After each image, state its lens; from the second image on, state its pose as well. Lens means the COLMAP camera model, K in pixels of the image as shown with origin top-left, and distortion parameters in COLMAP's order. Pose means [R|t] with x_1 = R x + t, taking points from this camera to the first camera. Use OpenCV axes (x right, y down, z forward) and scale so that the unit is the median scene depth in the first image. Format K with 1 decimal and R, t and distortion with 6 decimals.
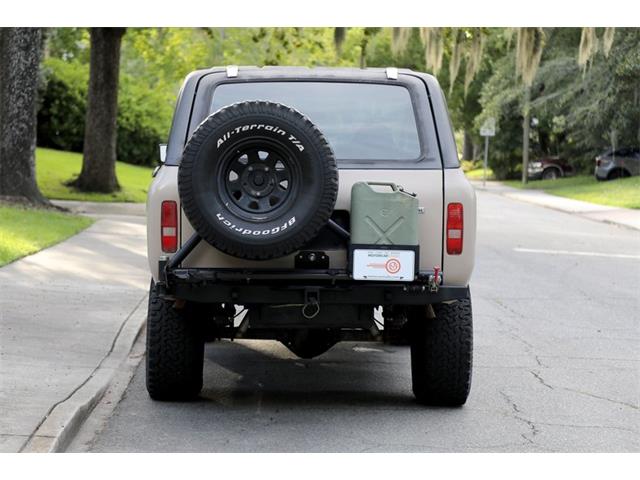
lens RADIAL K [[1624.7, 0, 320.0], [0, 1624.7, 240.0], [0, 0, 1]] dist [0.533144, 0.531618]
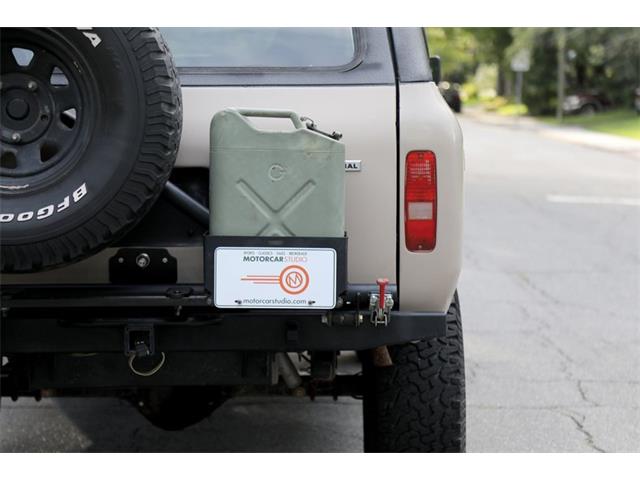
lens RADIAL K [[1624.7, 0, 320.0], [0, 1624.7, 240.0], [0, 0, 1]] dist [0.533144, 0.531618]
pose [[0.999686, -0.013059, -0.021398, 0.062068], [0.013818, 0.999266, 0.035732, -0.013413], [0.020915, -0.036017, 0.999132, 0.489218]]
